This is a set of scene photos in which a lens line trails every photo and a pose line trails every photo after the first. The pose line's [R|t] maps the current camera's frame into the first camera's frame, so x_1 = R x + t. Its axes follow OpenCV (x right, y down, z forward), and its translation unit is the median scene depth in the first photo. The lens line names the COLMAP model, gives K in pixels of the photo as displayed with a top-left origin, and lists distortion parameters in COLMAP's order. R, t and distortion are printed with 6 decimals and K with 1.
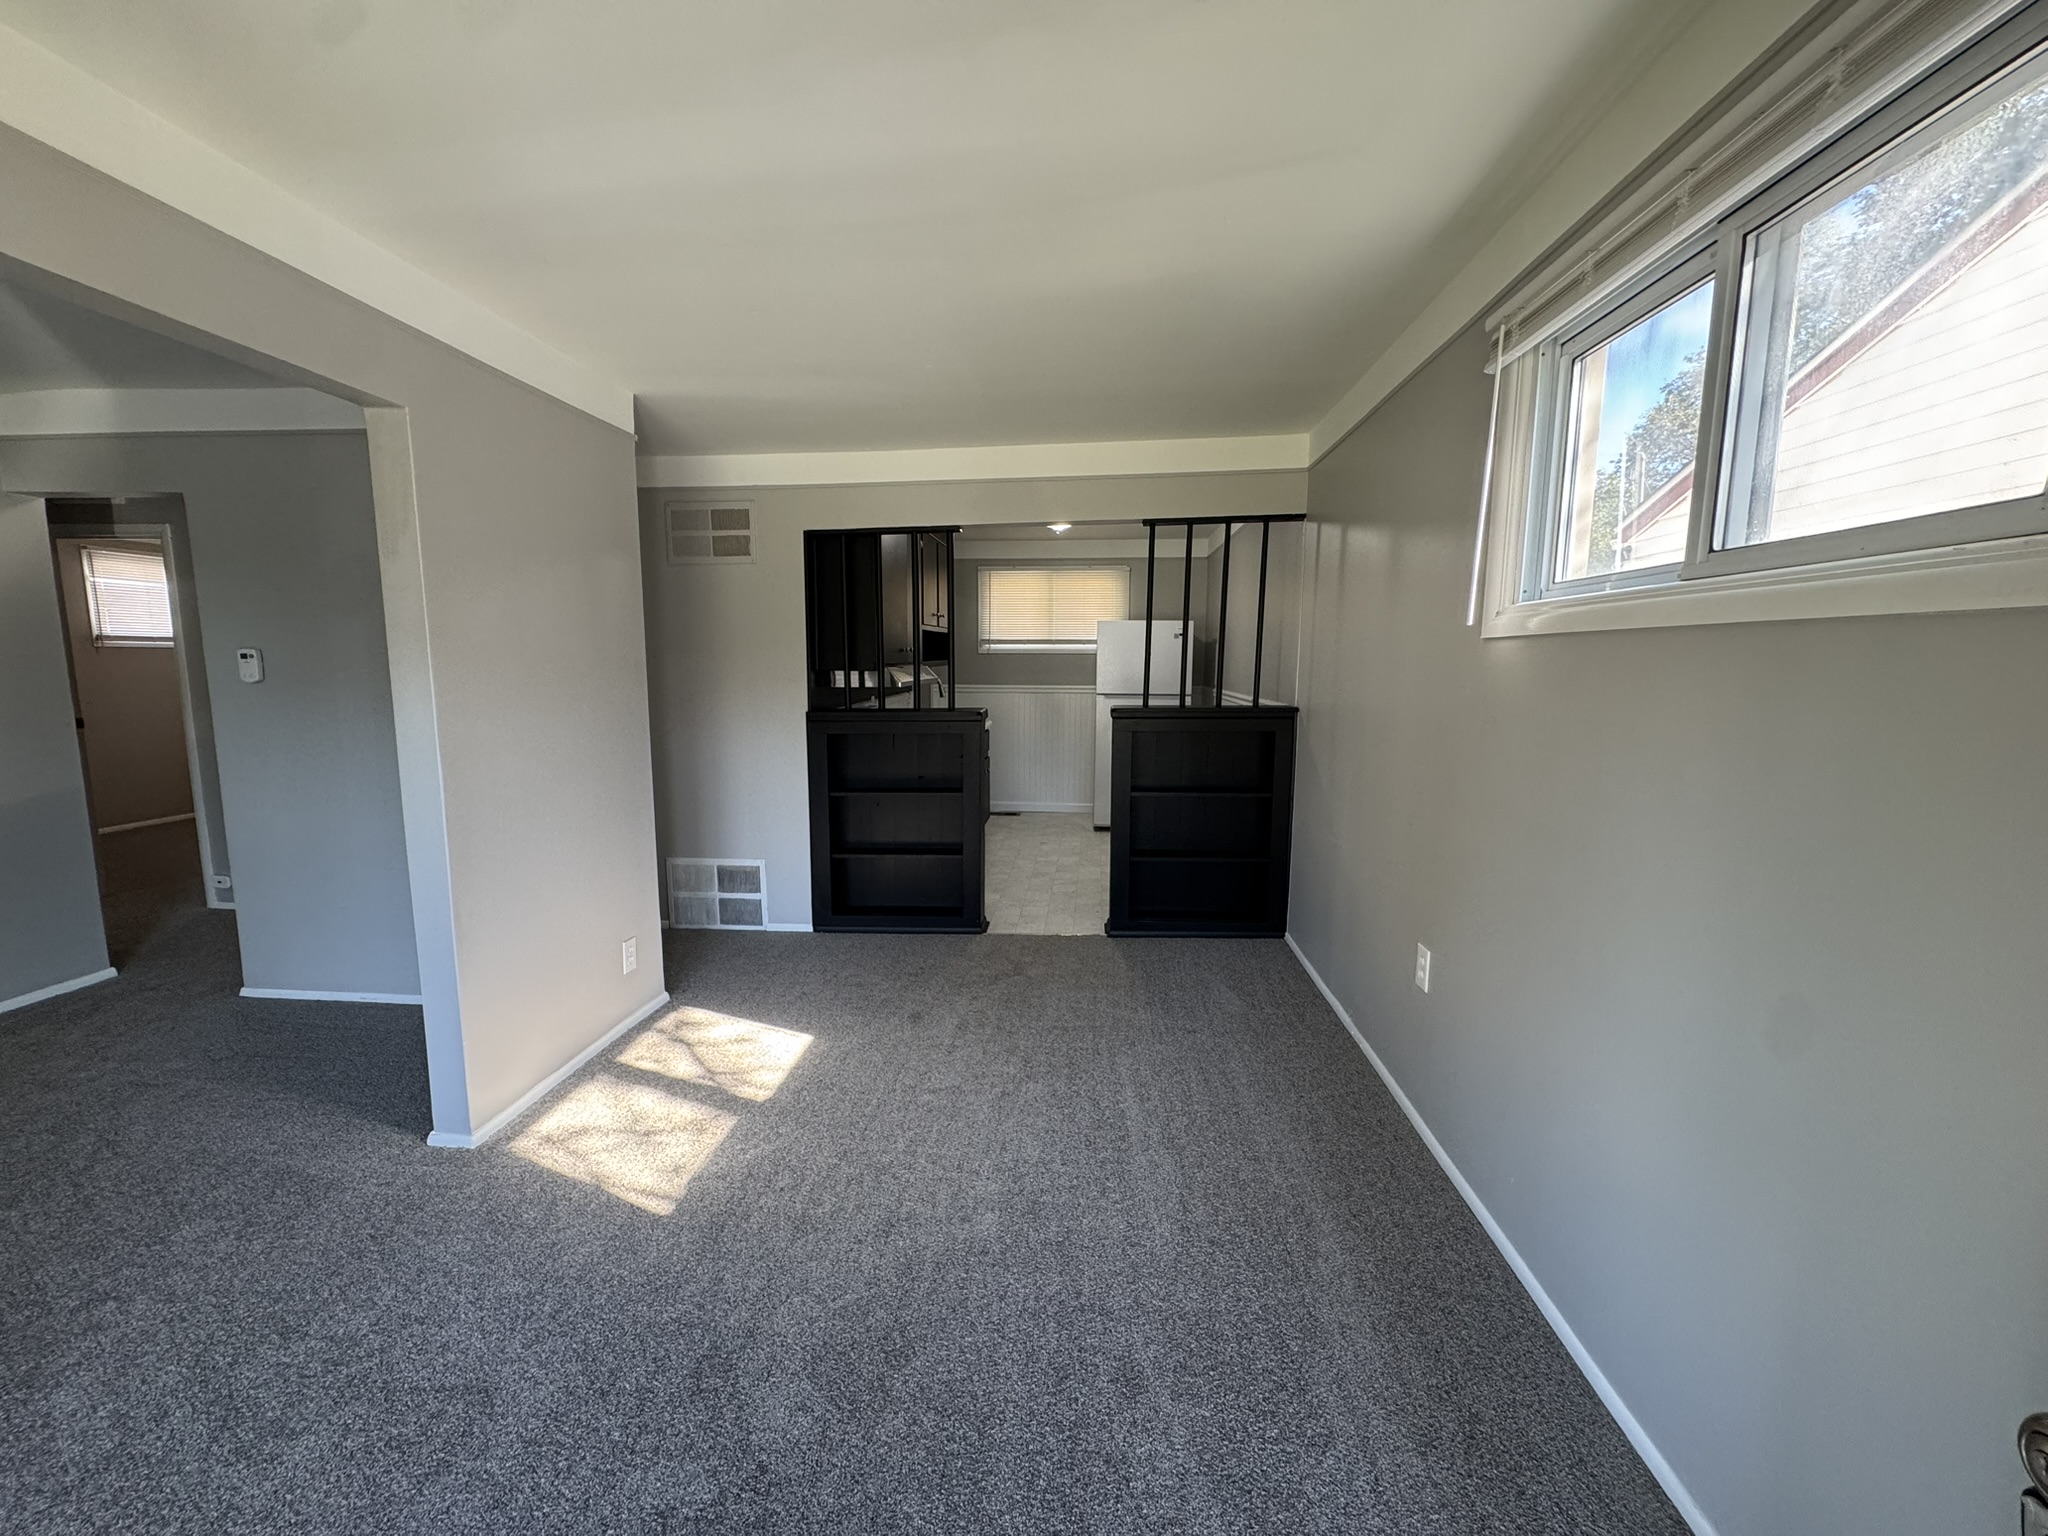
lens RADIAL K [[821.5, 0, 1024.0], [0, 821.5, 768.0], [0, 0, 1]] dist [-0.000479, 0.000011]
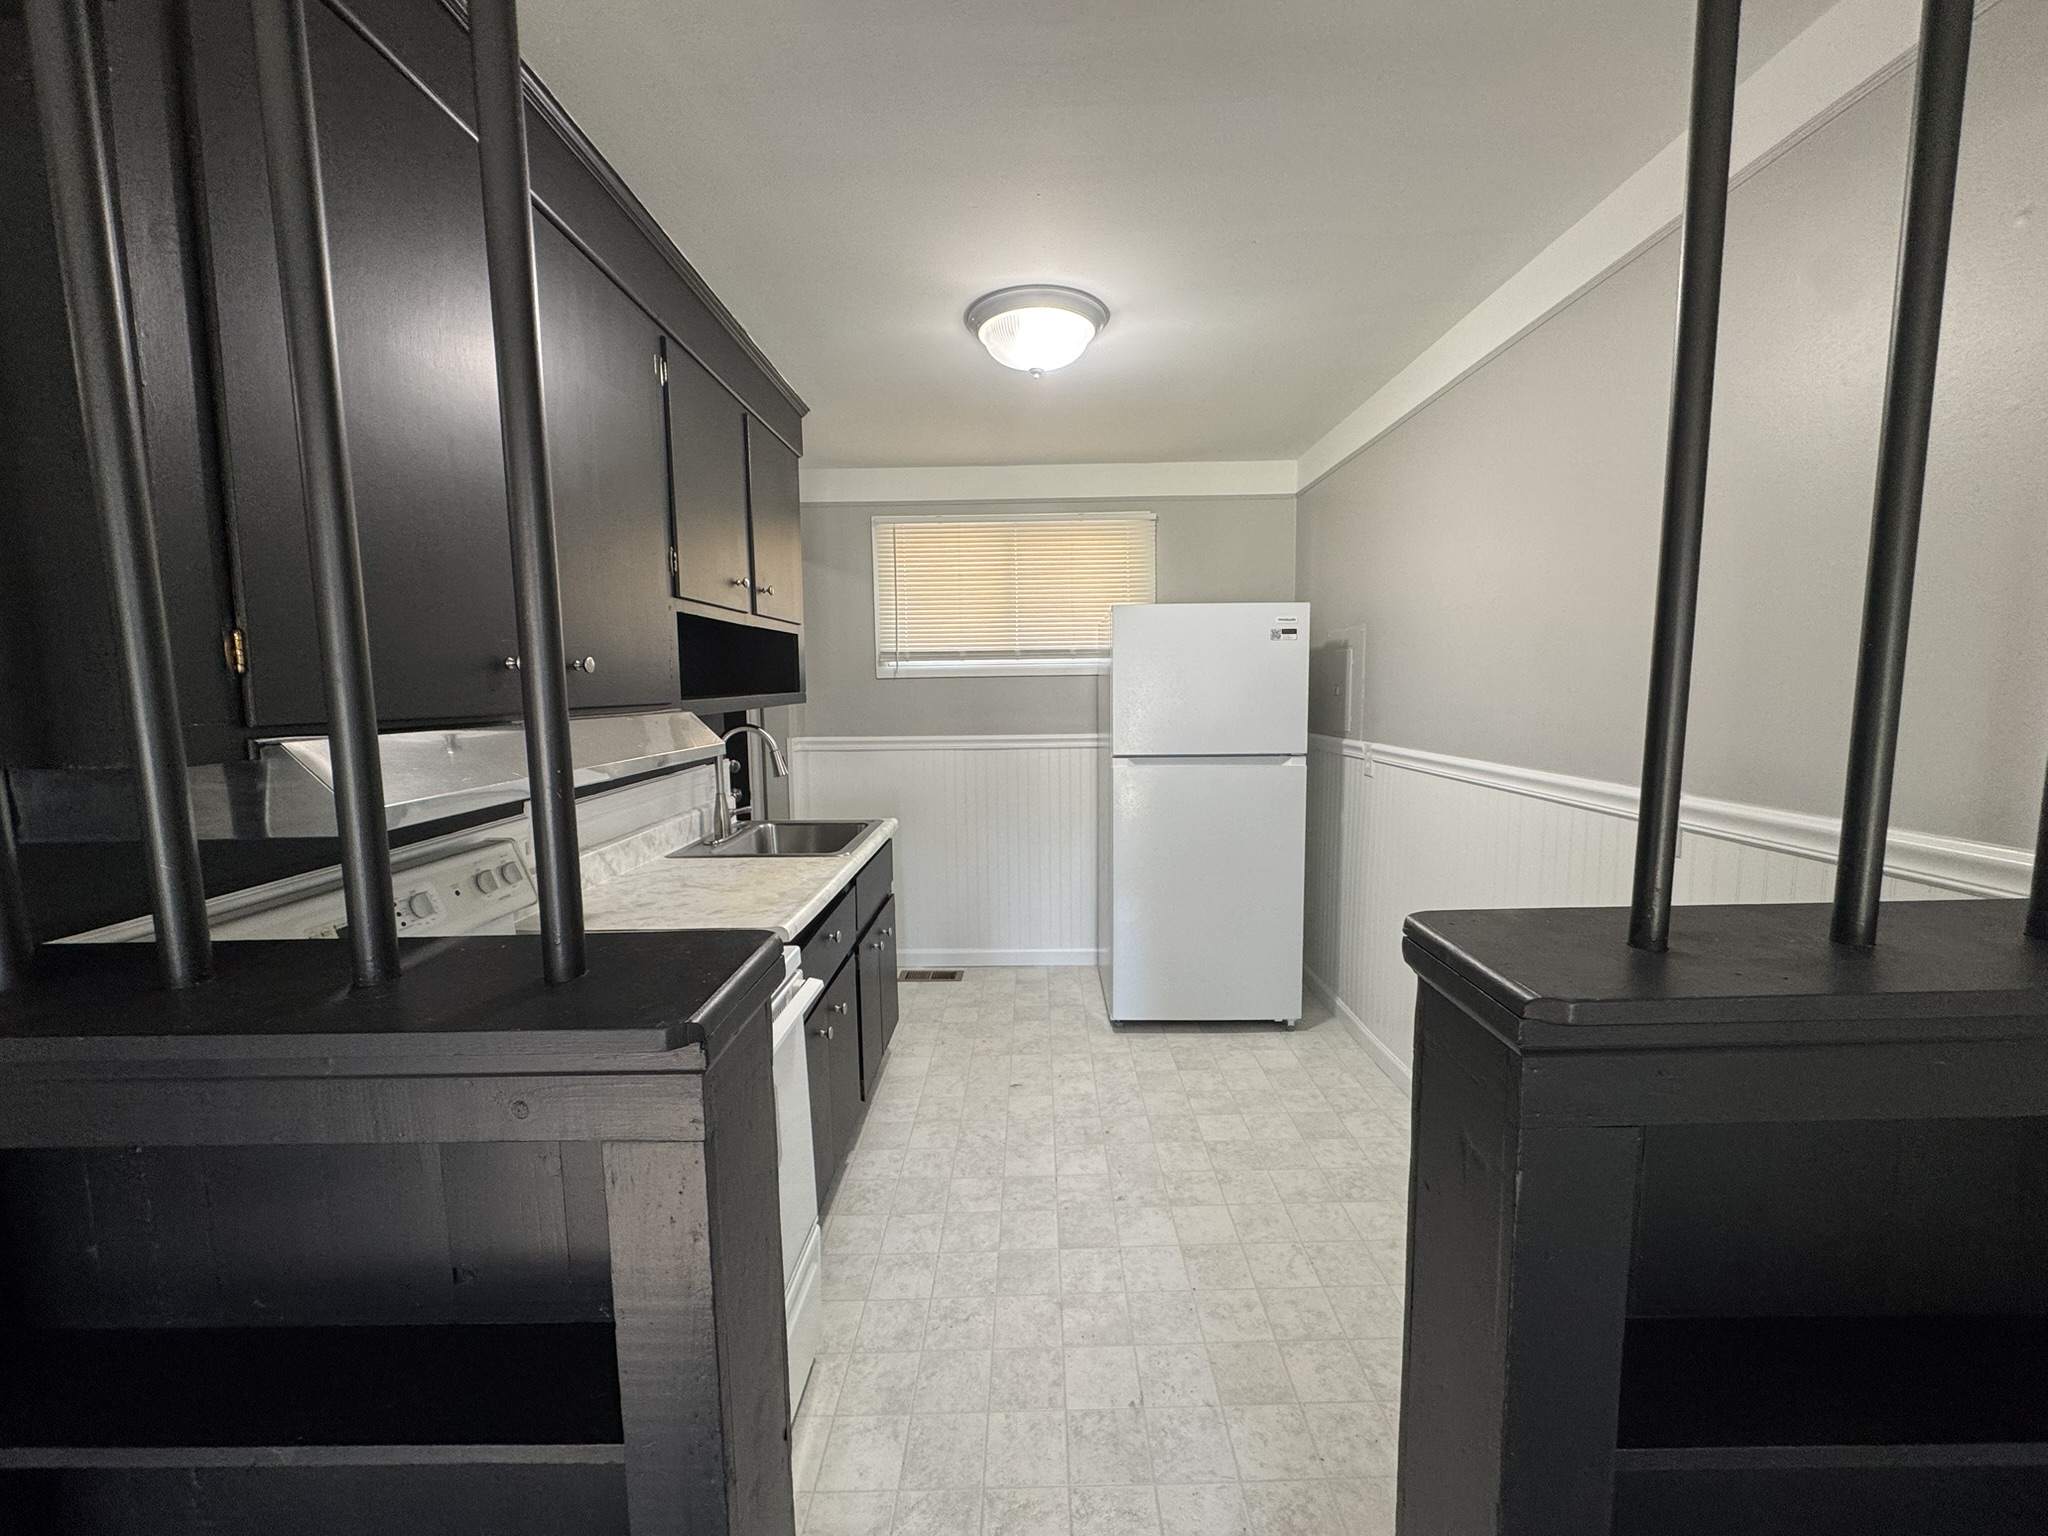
lens RADIAL K [[821.5, 0, 1024.0], [0, 821.5, 768.0], [0, 0, 1]] dist [-0.000479, 0.000011]
pose [[0.997051, -0.025236, 0.072475, -0.000078], [0.027454, 0.999180, -0.029766, -0.067738], [-0.071664, 0.031668, 0.996926, 0.502892]]
